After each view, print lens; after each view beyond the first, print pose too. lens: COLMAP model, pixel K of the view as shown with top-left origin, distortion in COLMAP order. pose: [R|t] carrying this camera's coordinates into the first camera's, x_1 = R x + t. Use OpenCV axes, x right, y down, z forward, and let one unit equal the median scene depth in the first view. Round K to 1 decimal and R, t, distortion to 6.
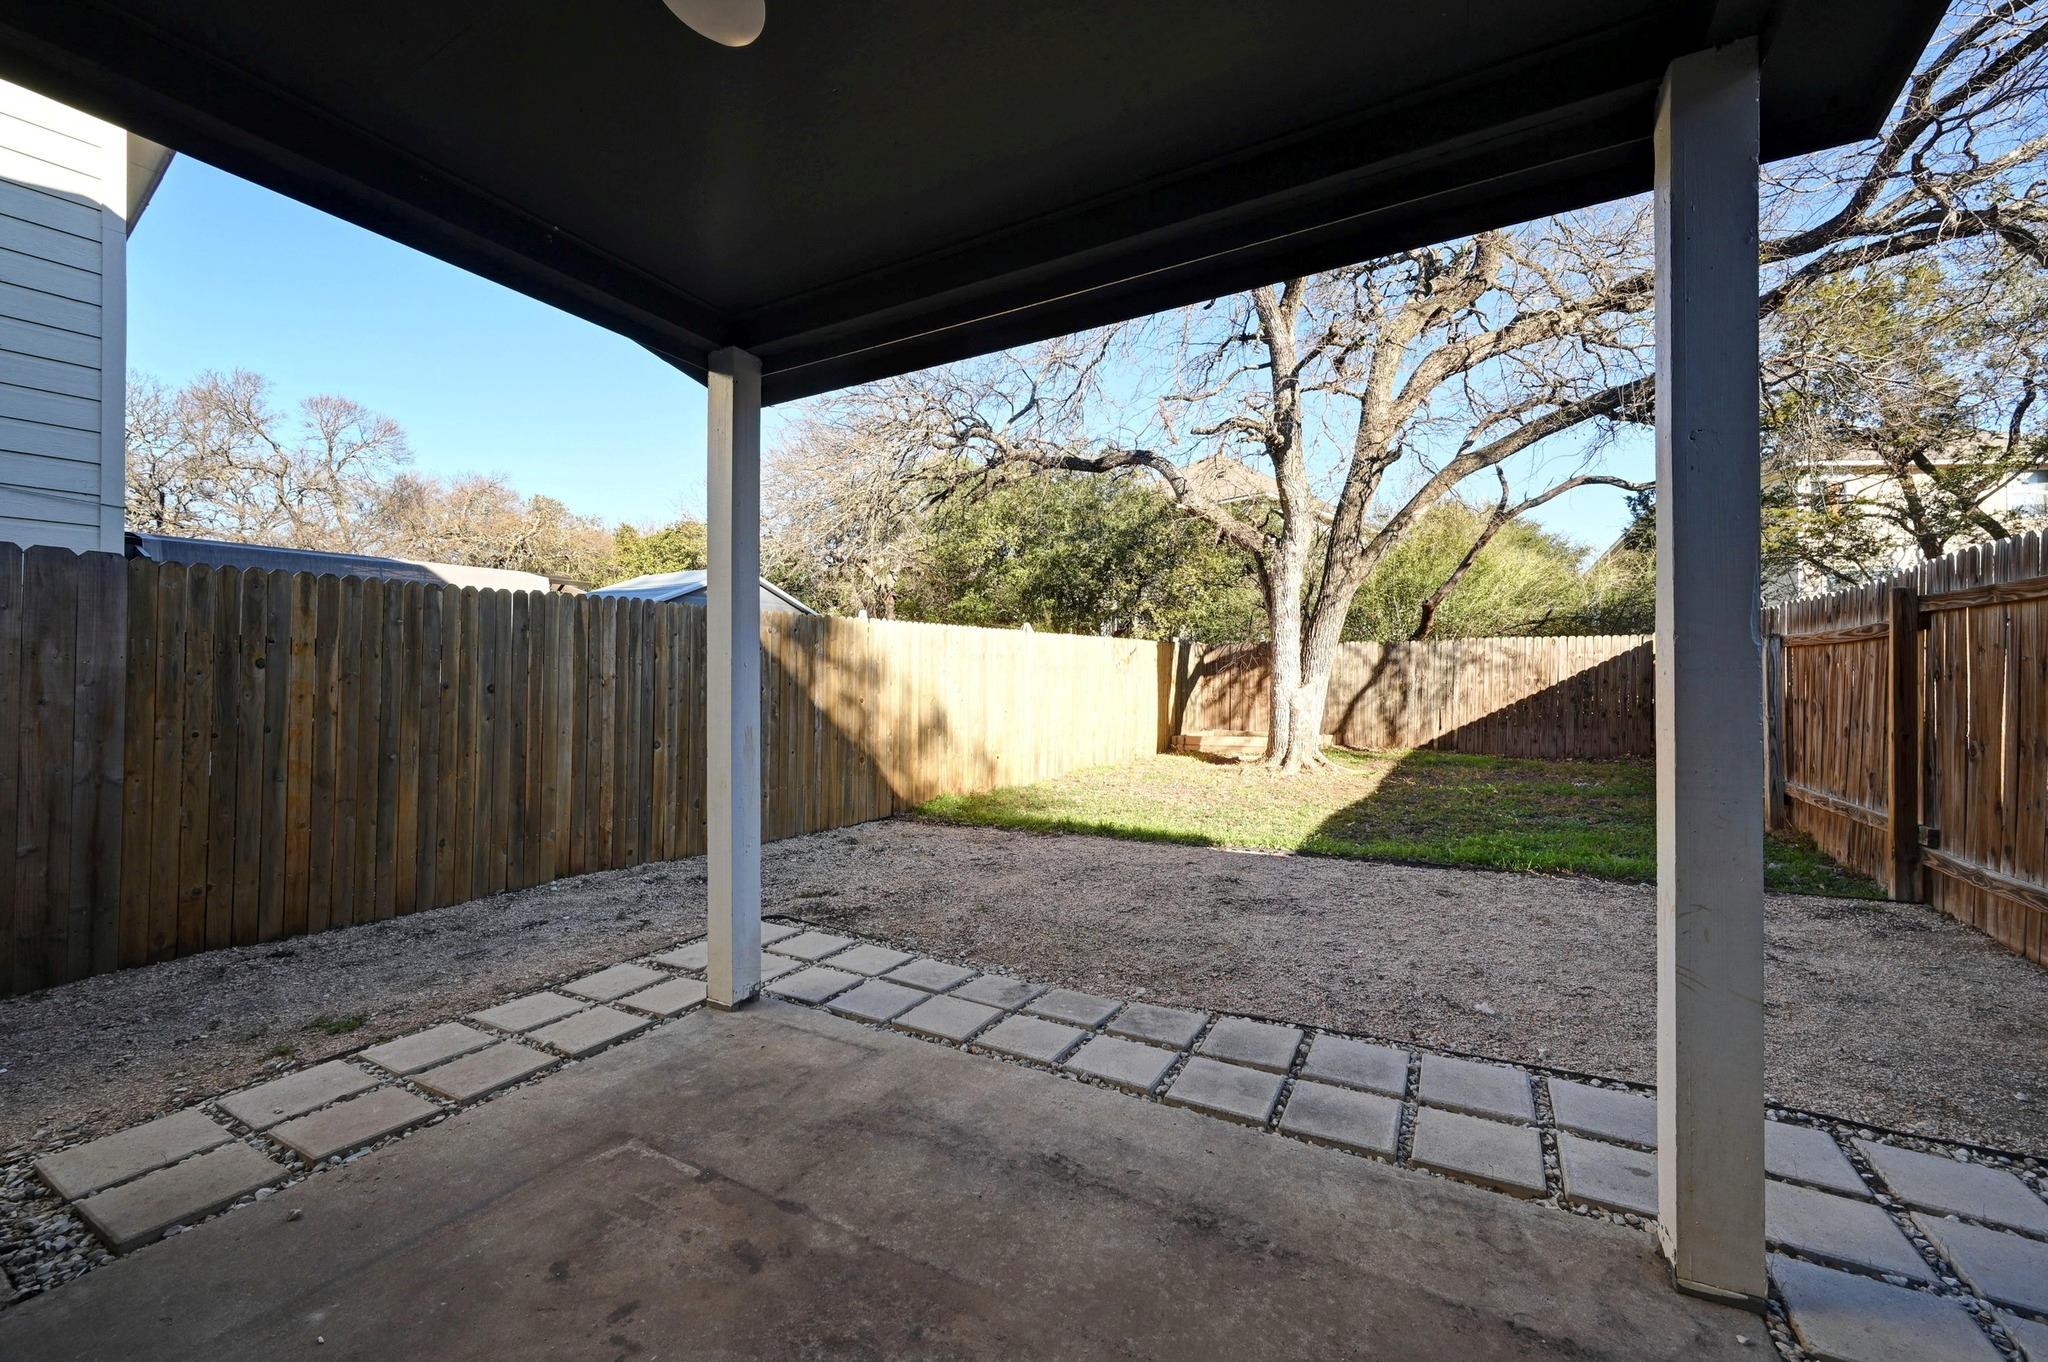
lens RADIAL K [[809.6, 0, 1024.3], [0, 809.6, 686.4], [0, 0, 1]] dist [-0.000017, 0.000354]
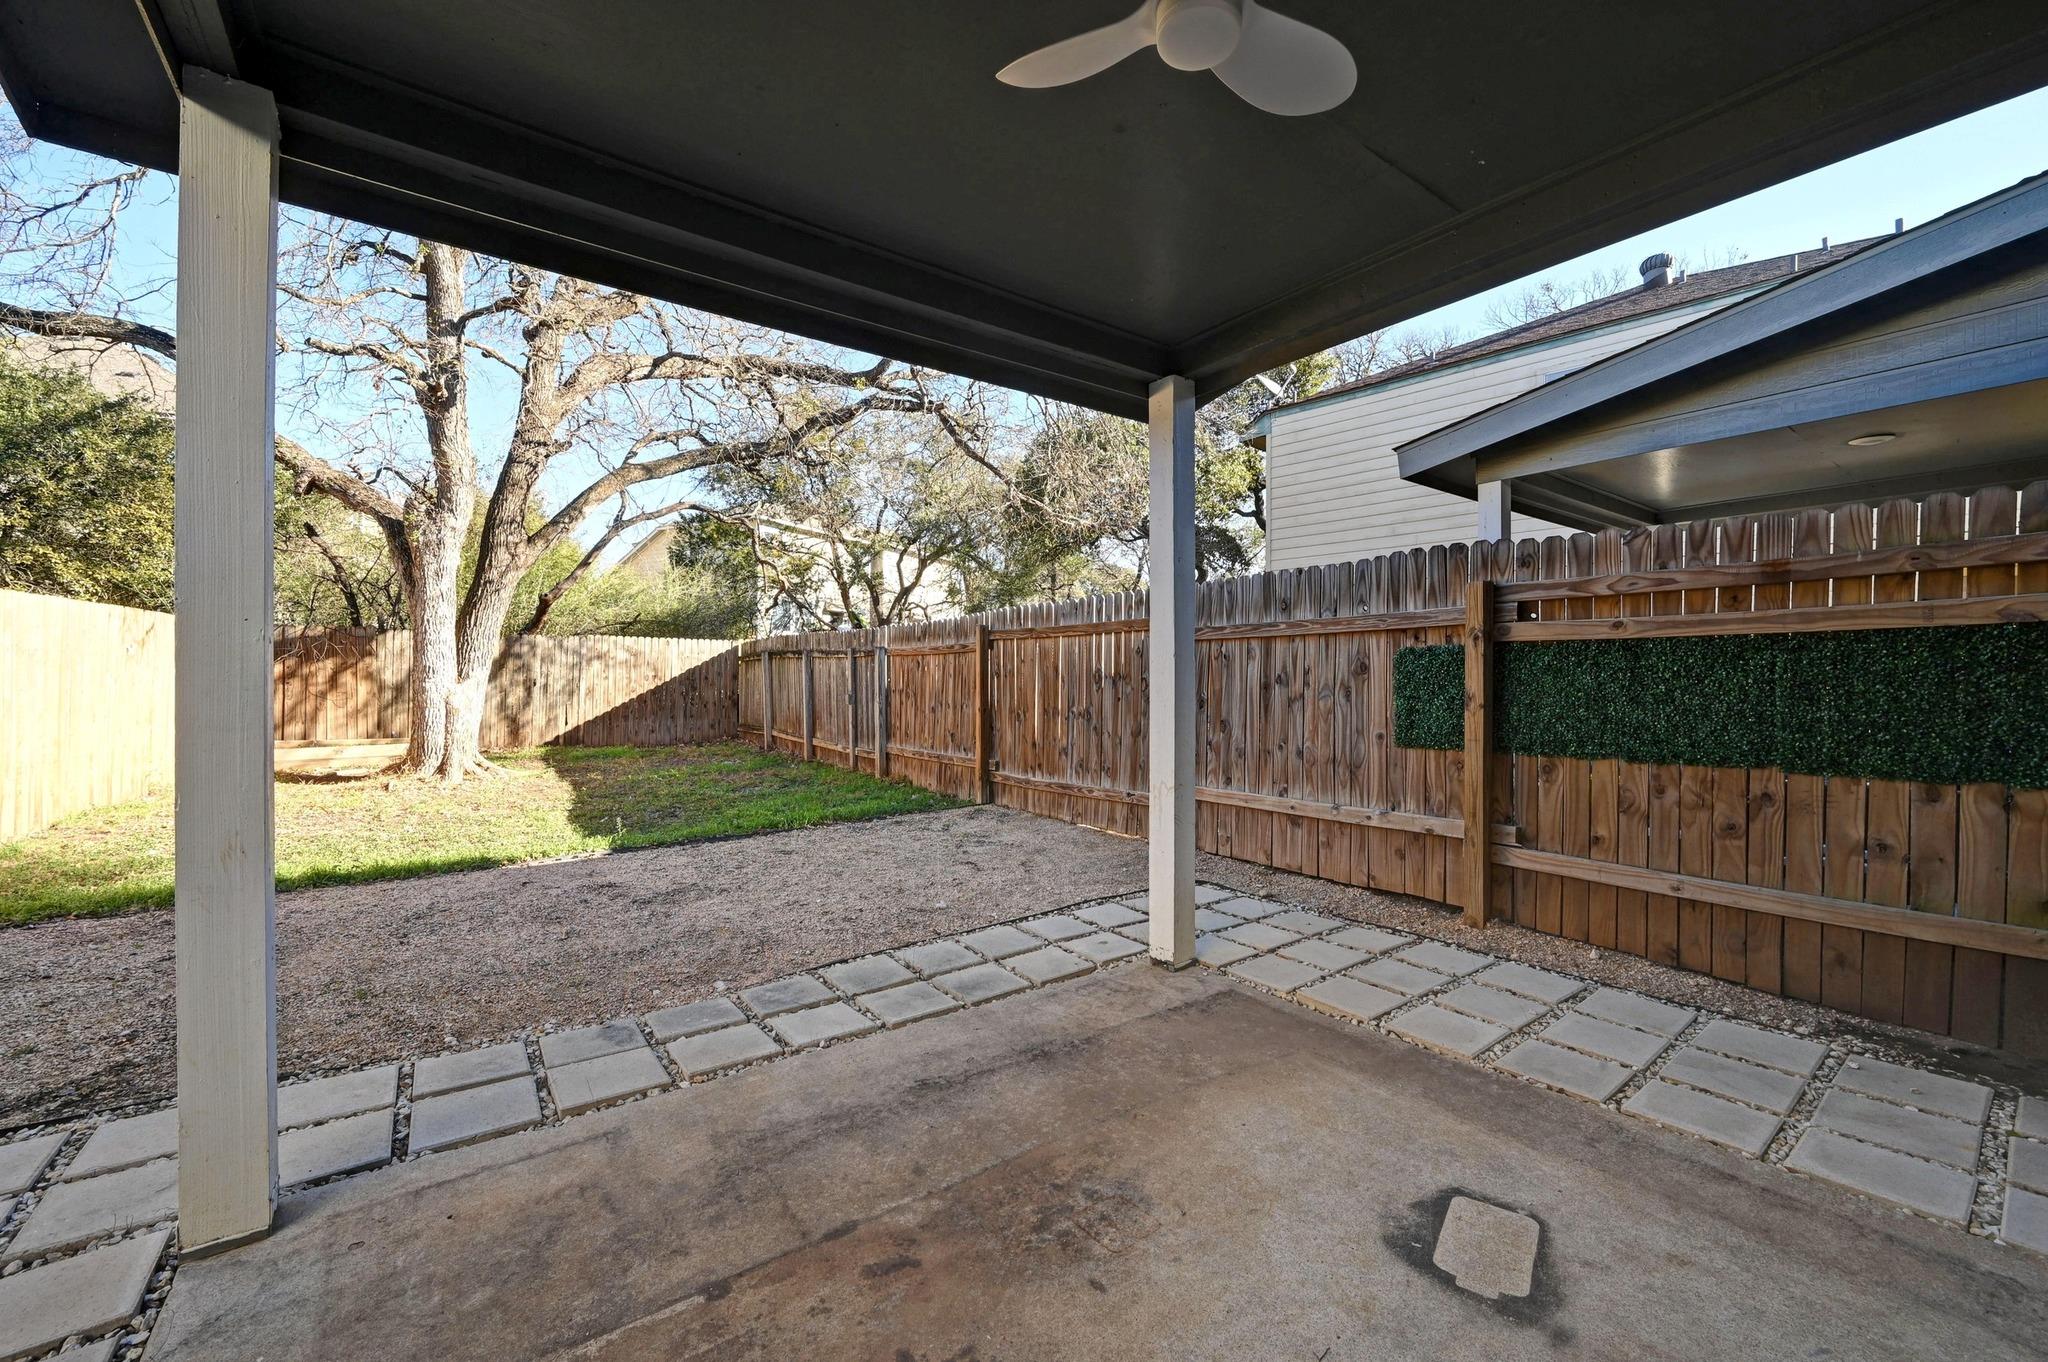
lens RADIAL K [[809.6, 0, 1034.2], [0, 809.6, 684.2], [0, 0, 1]] dist [-0.000017, 0.000354]
pose [[0.410073, -0.002241, 0.912050, -0.419630], [0.000710, 0.999997, 0.002137, 0.002742], [-0.912053, -0.000229, 0.410073, 0.164041]]
